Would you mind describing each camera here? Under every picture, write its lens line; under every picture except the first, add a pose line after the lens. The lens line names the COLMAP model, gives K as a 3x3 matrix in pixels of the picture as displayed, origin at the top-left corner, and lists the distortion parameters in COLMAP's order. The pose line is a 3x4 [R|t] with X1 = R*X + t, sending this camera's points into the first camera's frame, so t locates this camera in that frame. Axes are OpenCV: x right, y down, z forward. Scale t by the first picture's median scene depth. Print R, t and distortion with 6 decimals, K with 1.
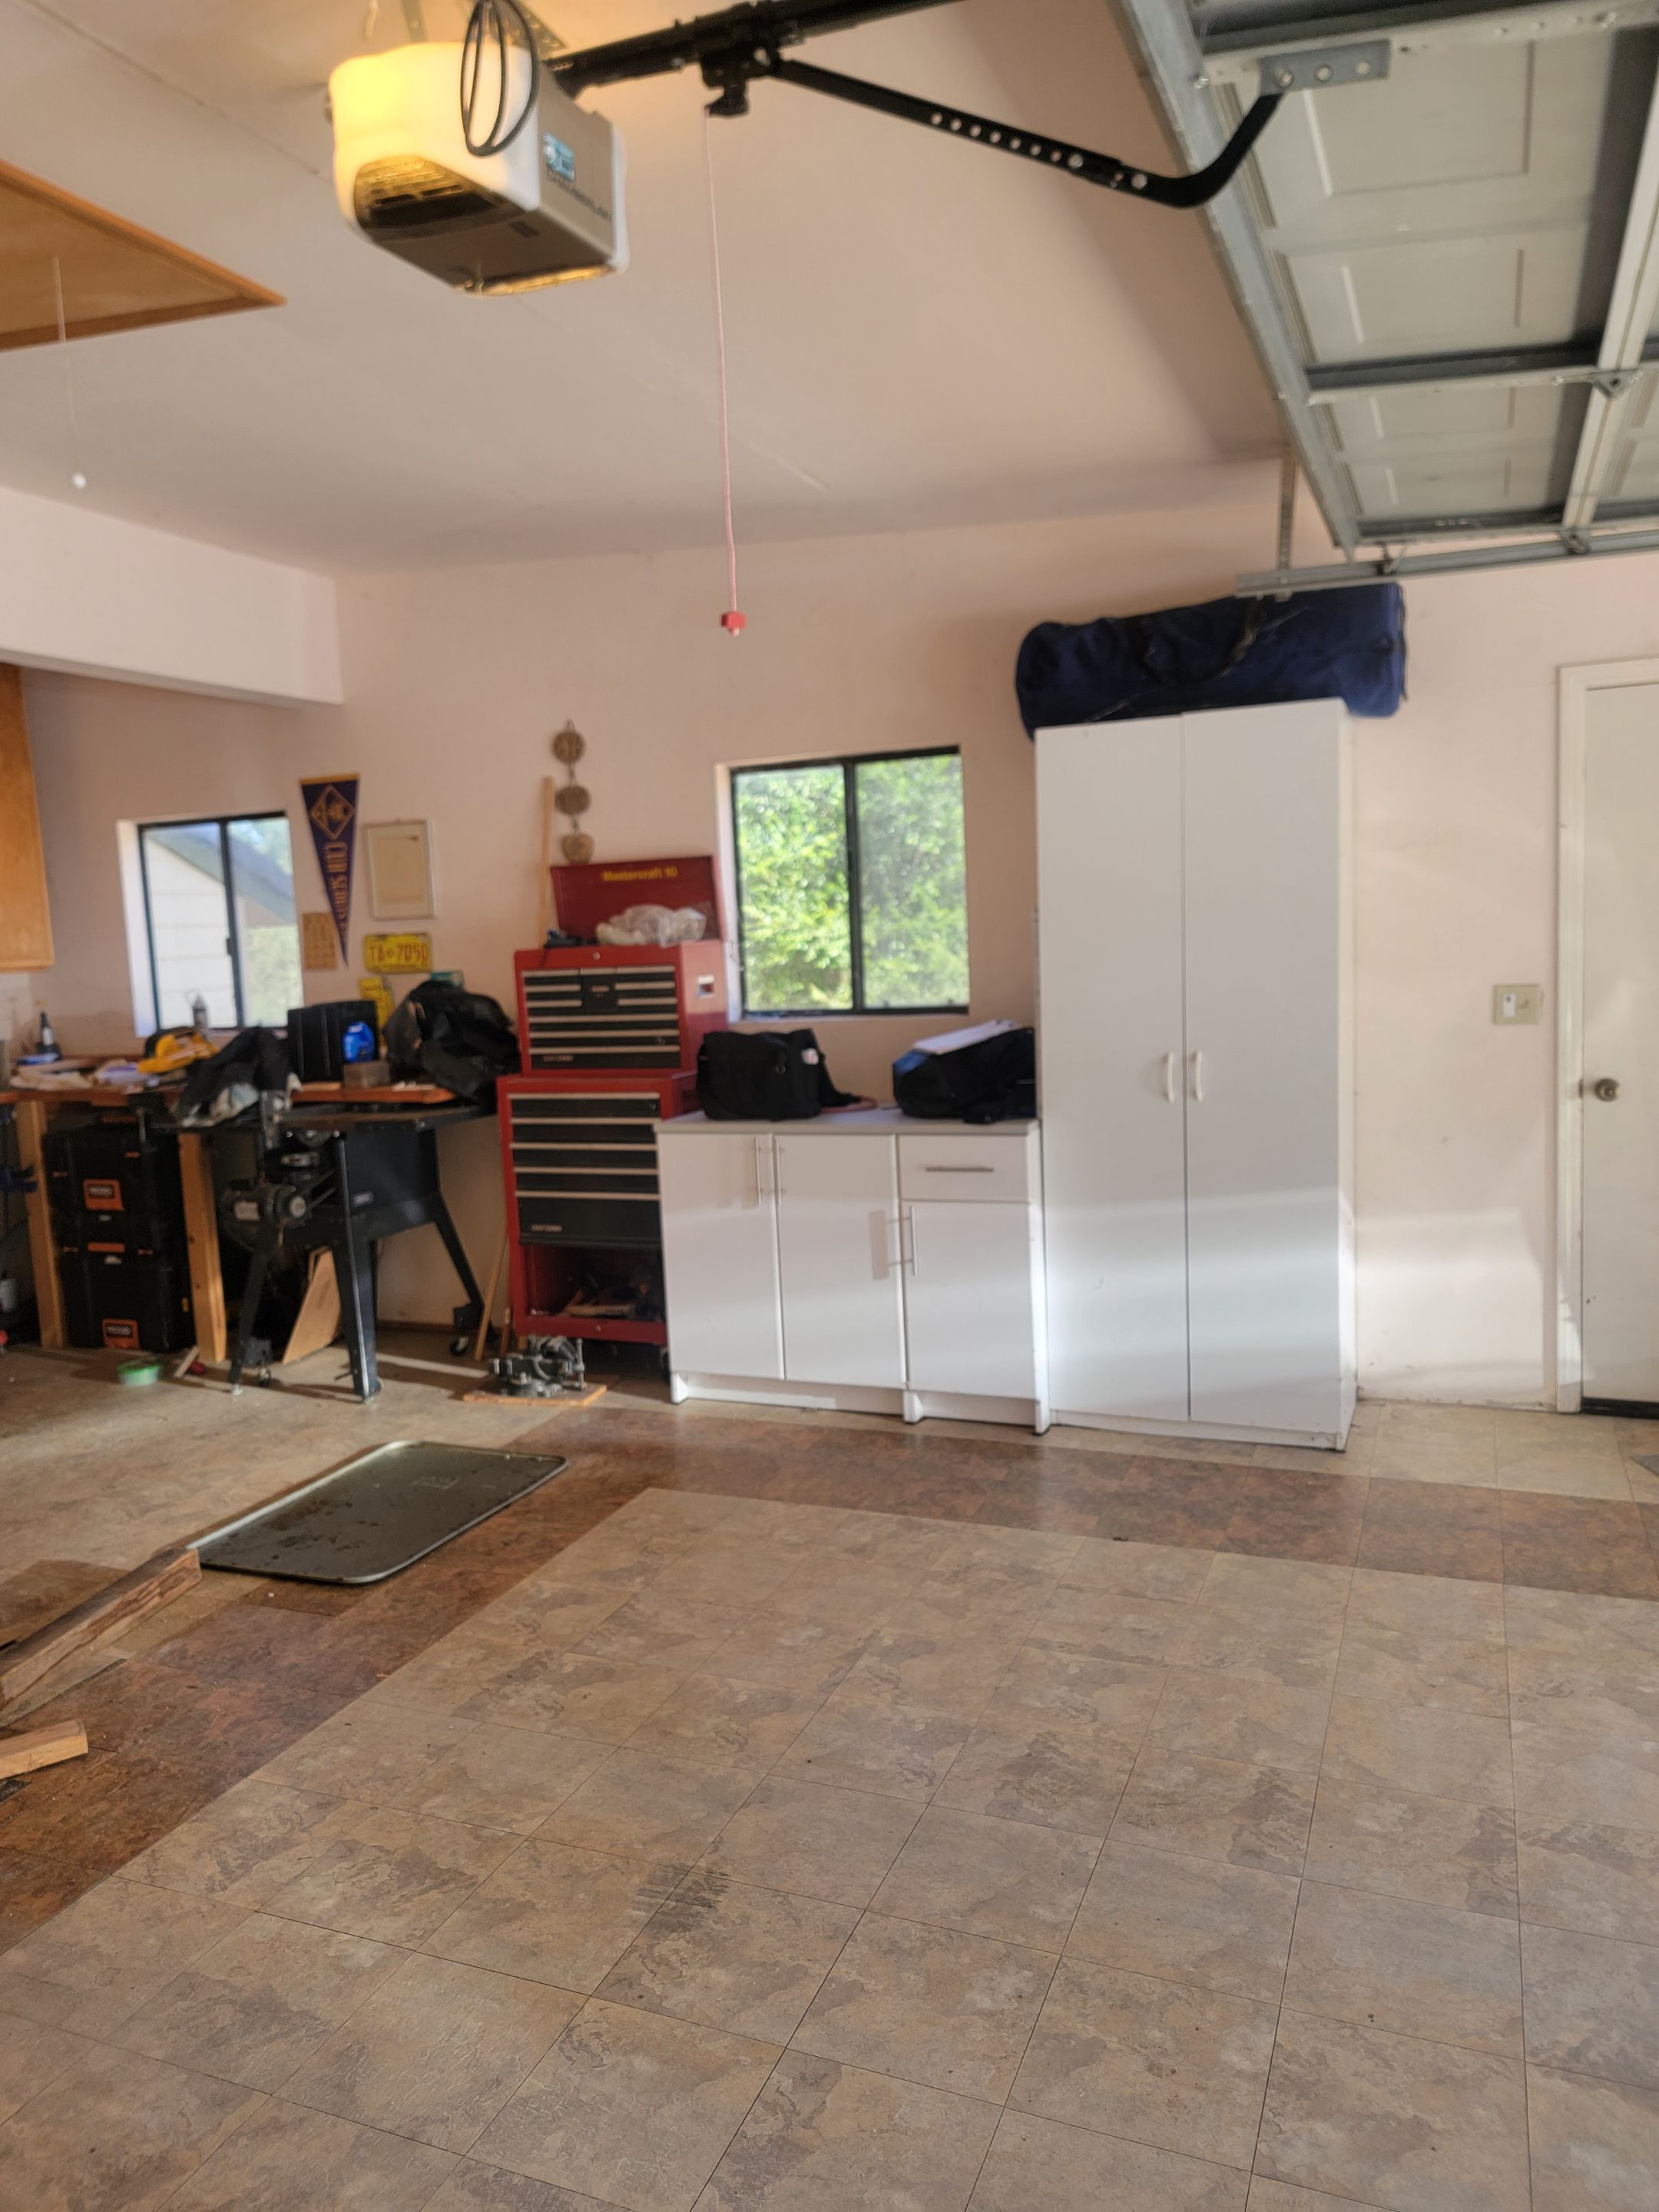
lens RADIAL K [[1542.9, 0, 837.5], [0, 1542.9, 1110.8], [0, 0, 1]] dist [0.081428, -0.075189]
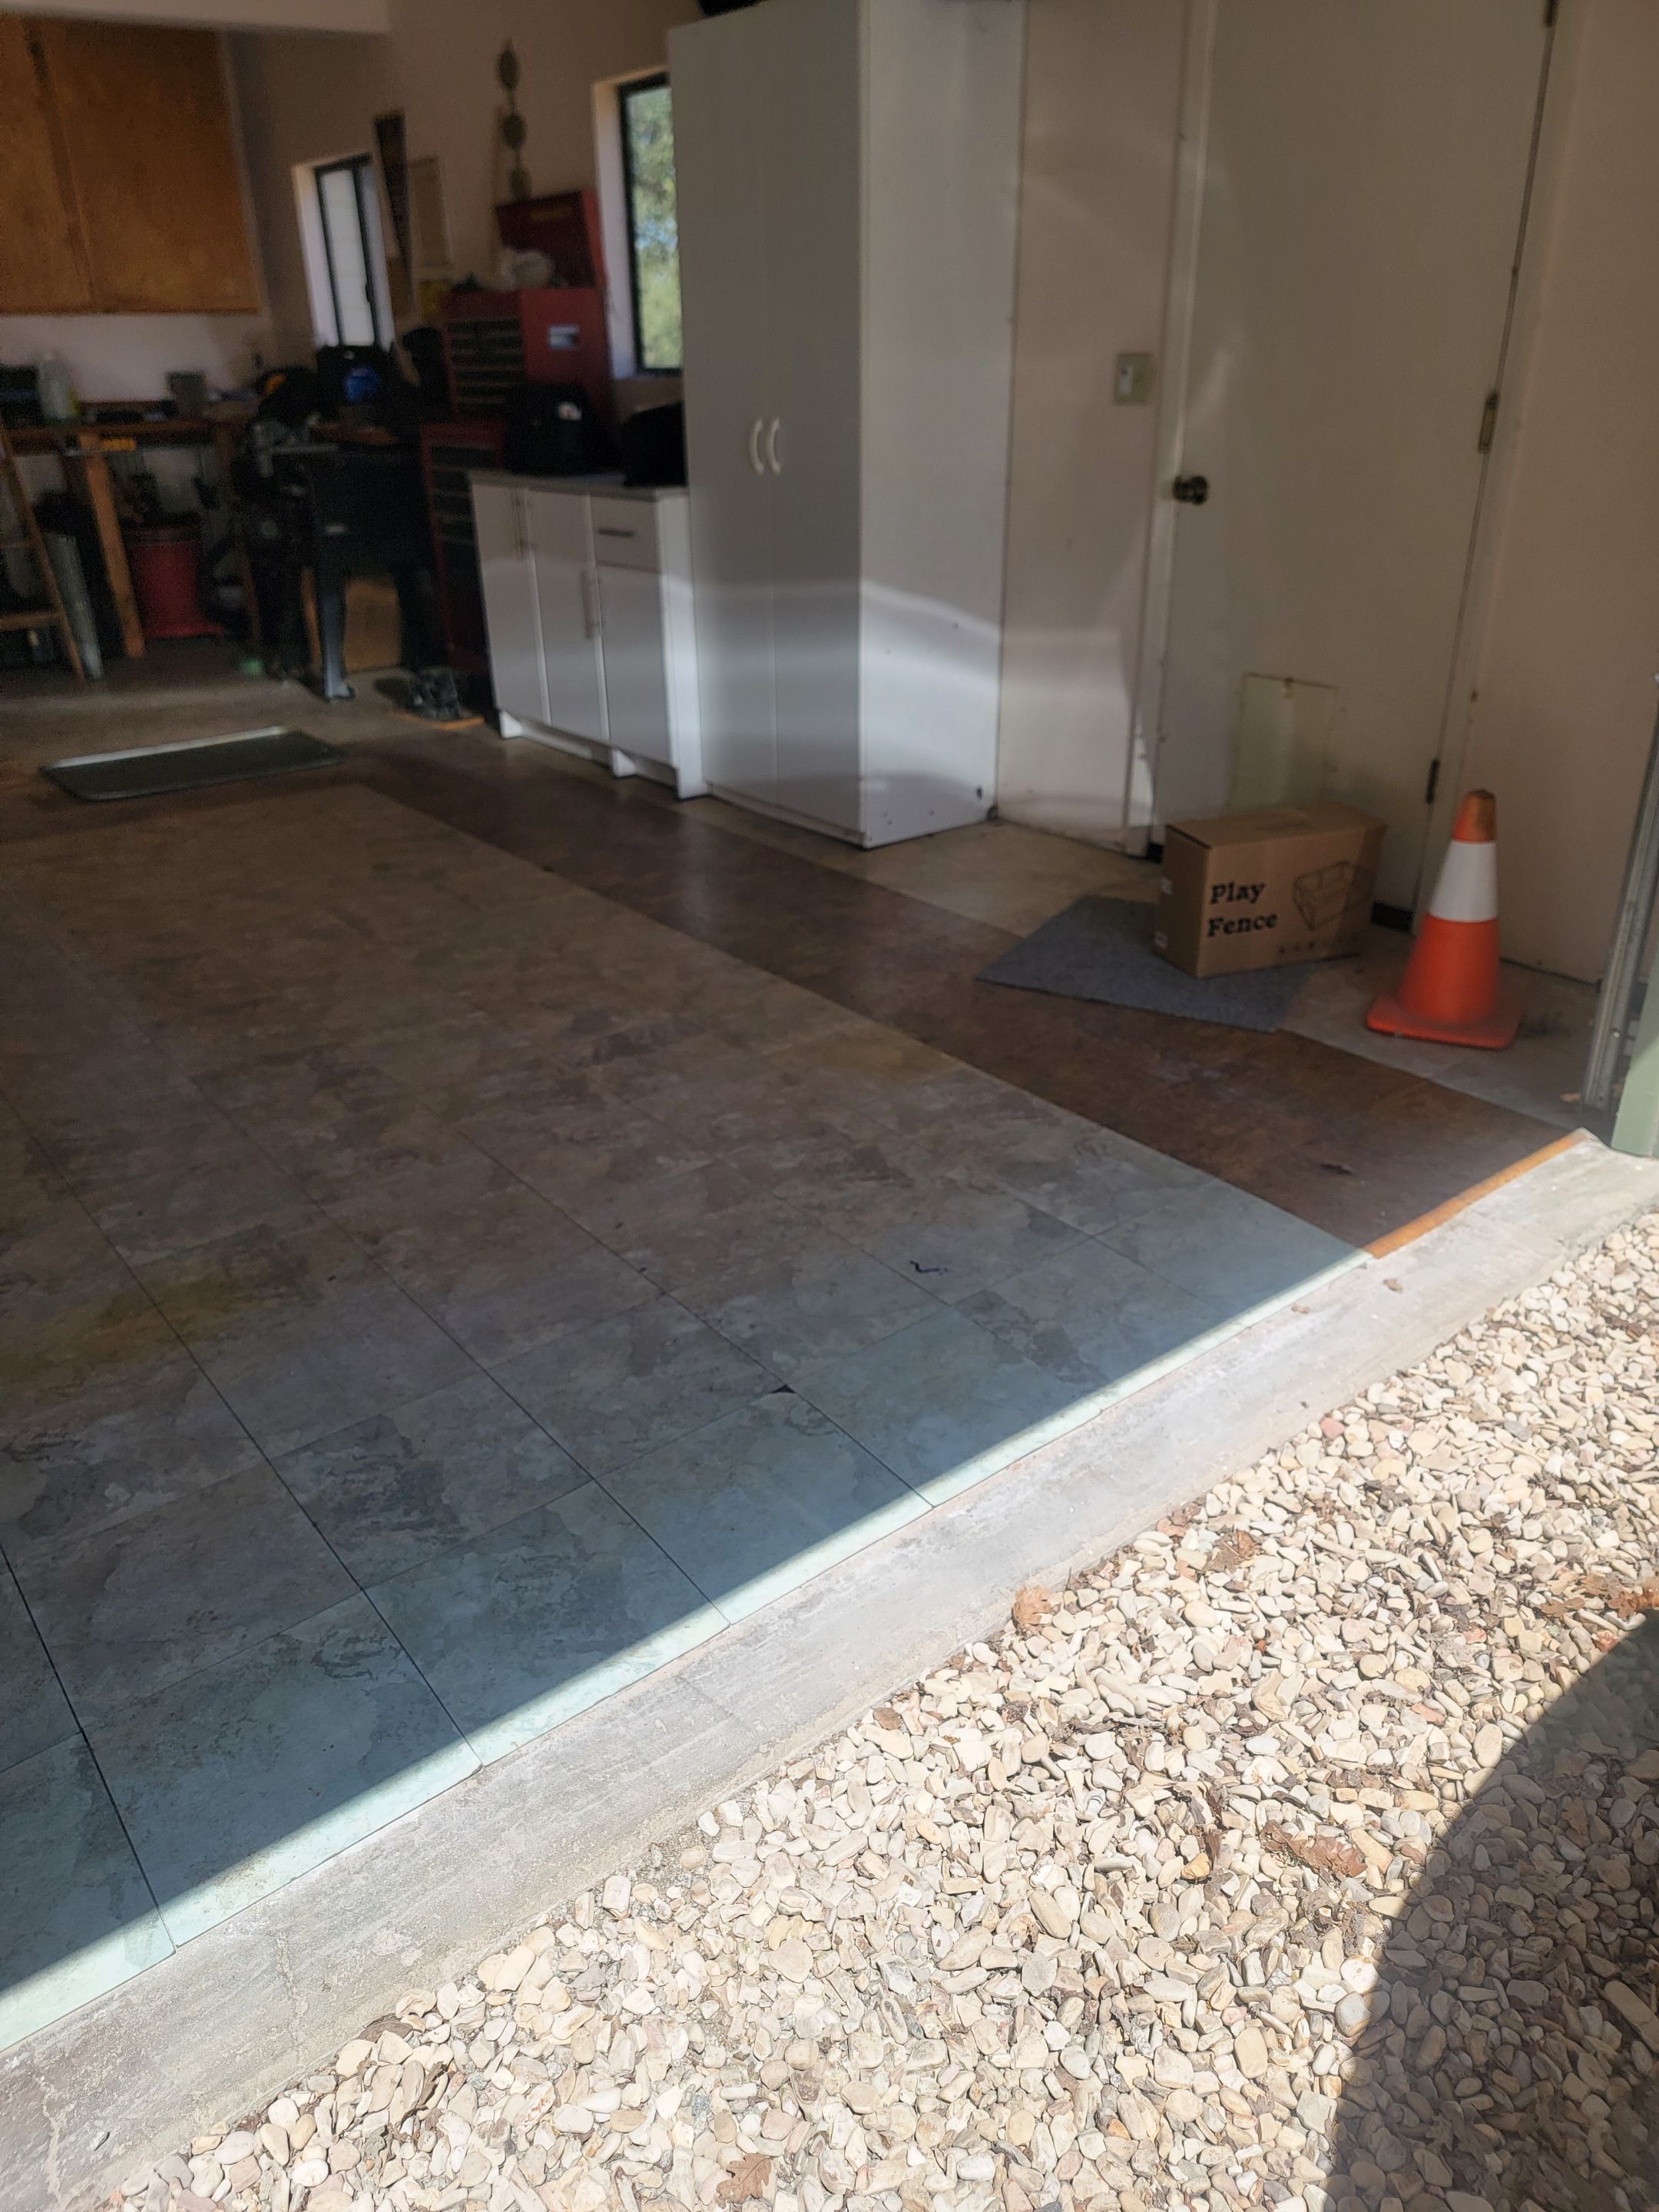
lens RADIAL K [[1542.9, 0, 837.5], [0, 1542.9, 1110.8], [0, 0, 1]] dist [0.081428, -0.075189]
pose [[0.870172, 0.238560, -0.431148, 0.677627], [-0.072658, 0.927545, 0.366581, 0.001744], [0.487361, -0.287662, 0.824457, 0.074439]]
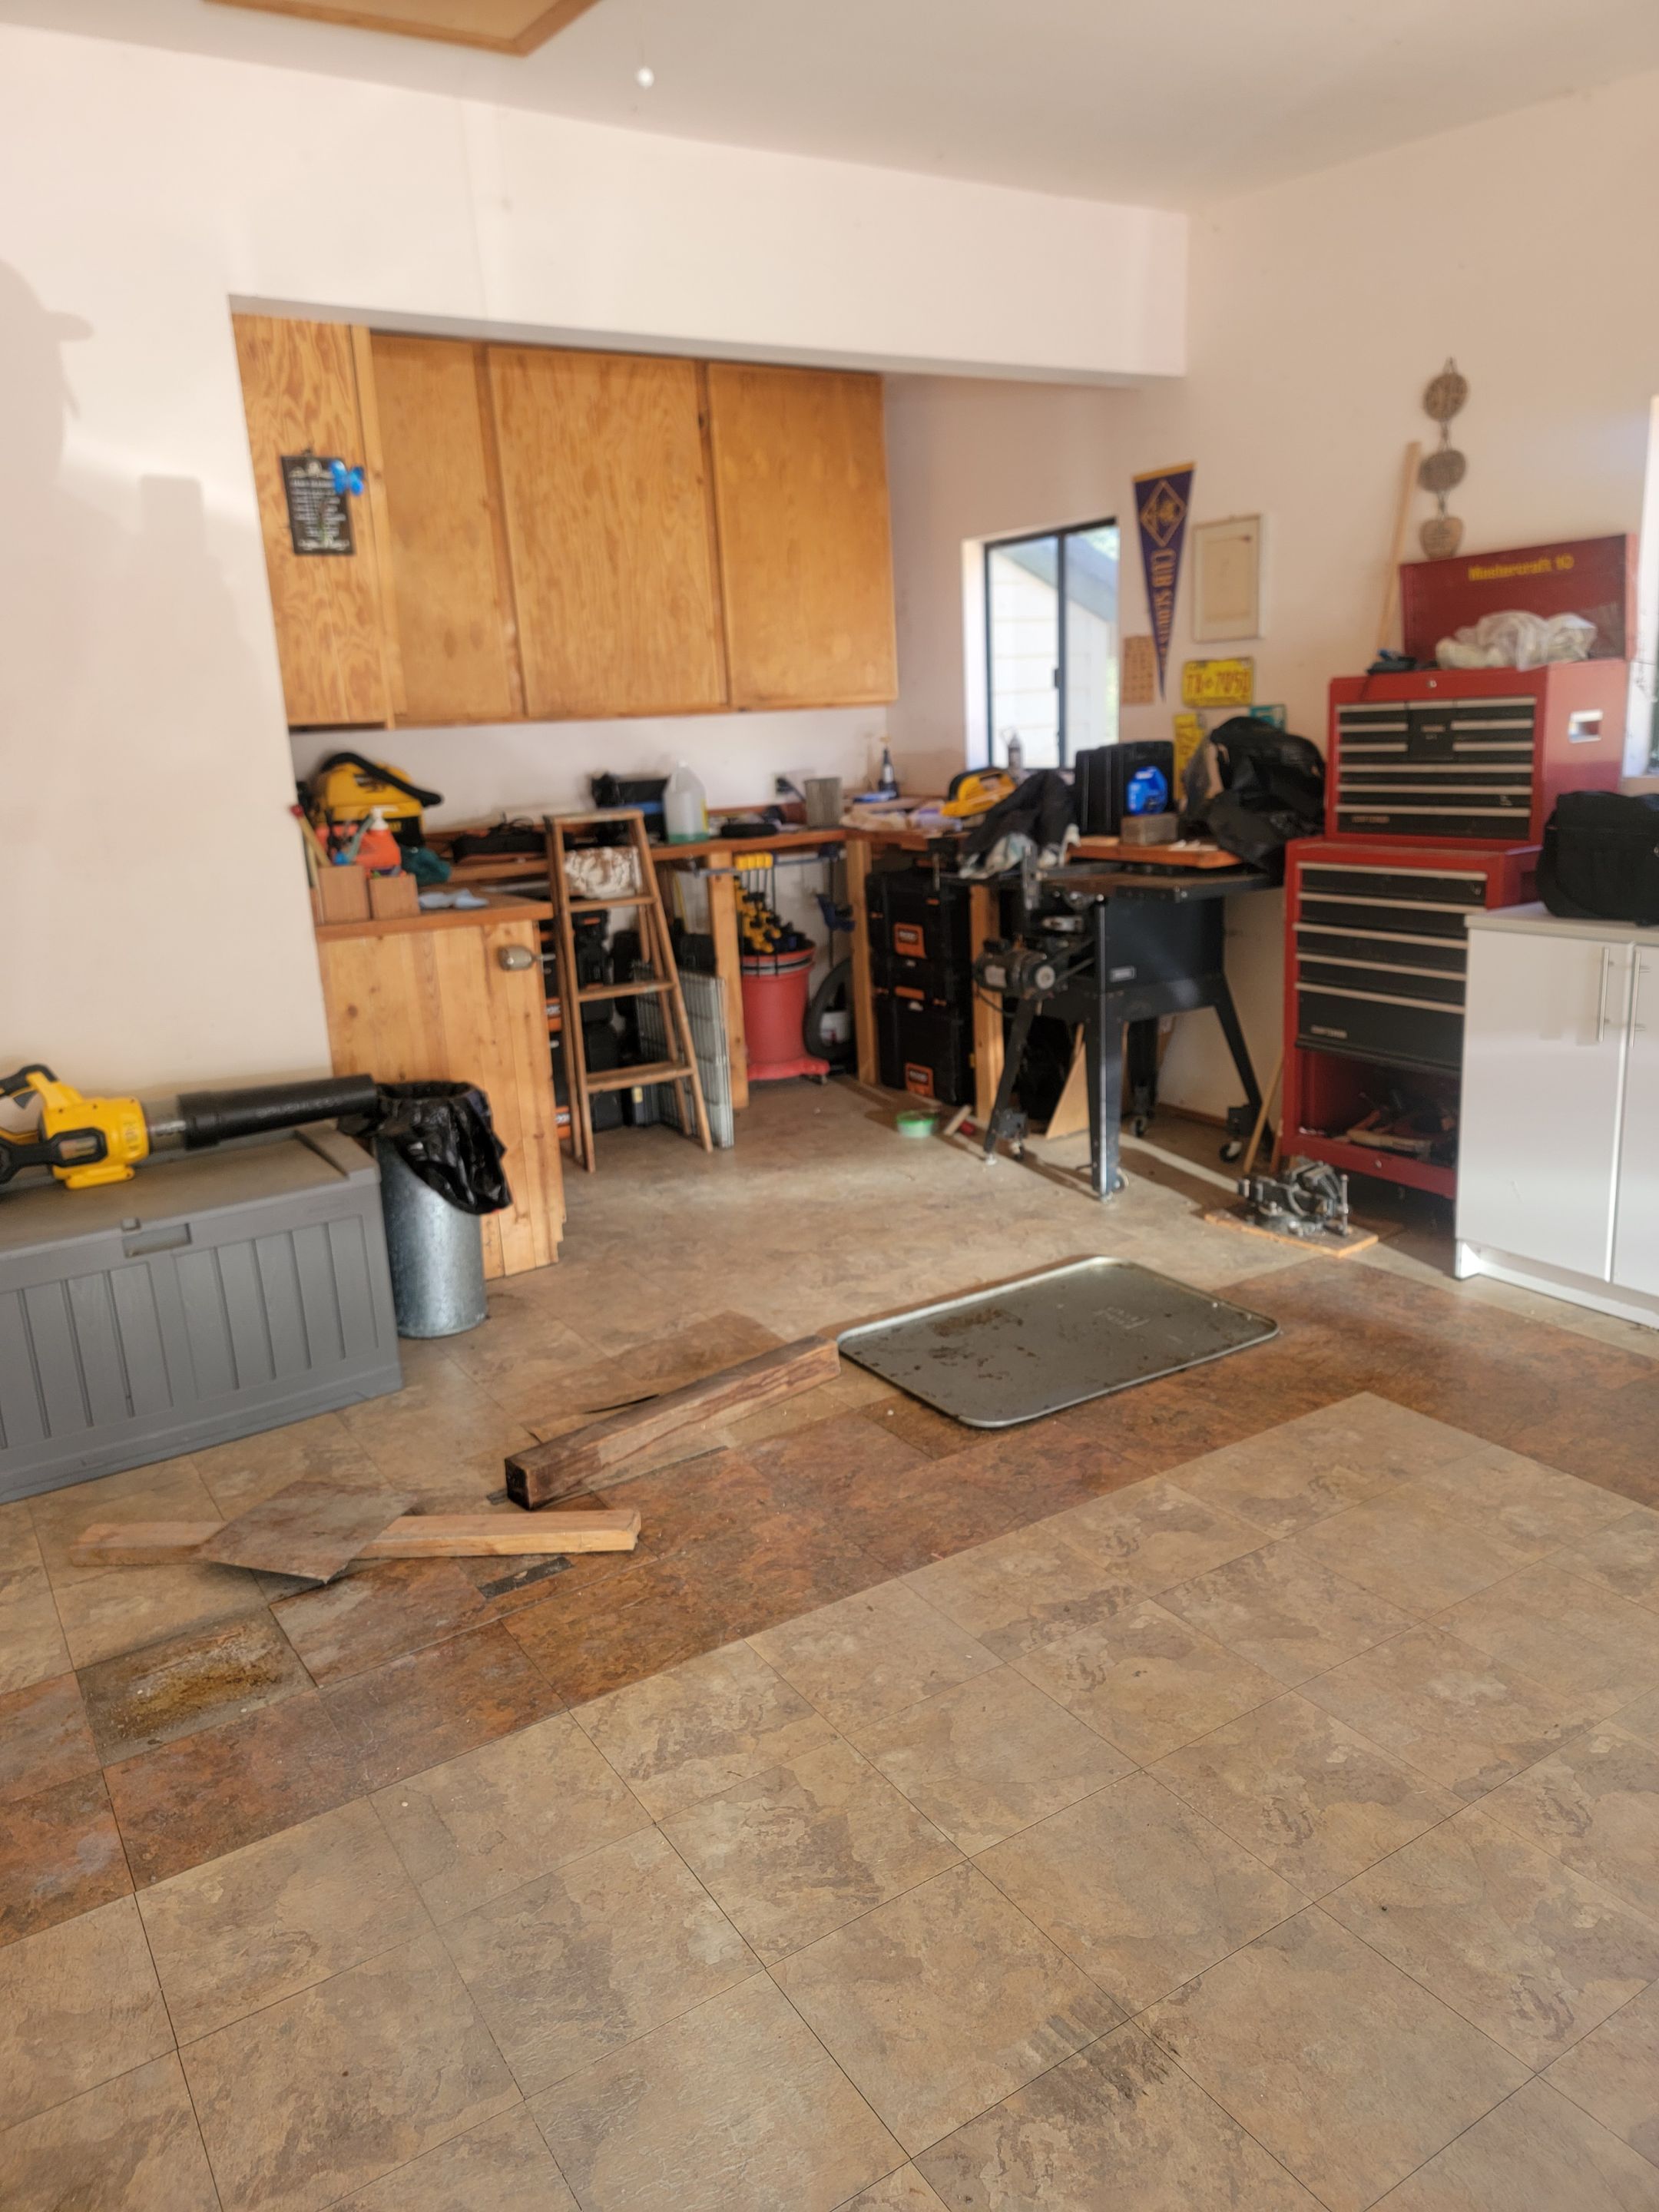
lens RADIAL K [[1556.6, 0, 837.0], [0, 1556.6, 1095.2], [0, 0, 1]] dist [0.078866, -0.077609]
pose [[0.817822, 0.143576, -0.557274, 0.066843], [-0.055448, 0.983531, 0.172025, -0.019475], [0.572794, -0.109786, 0.812314, 0.191449]]
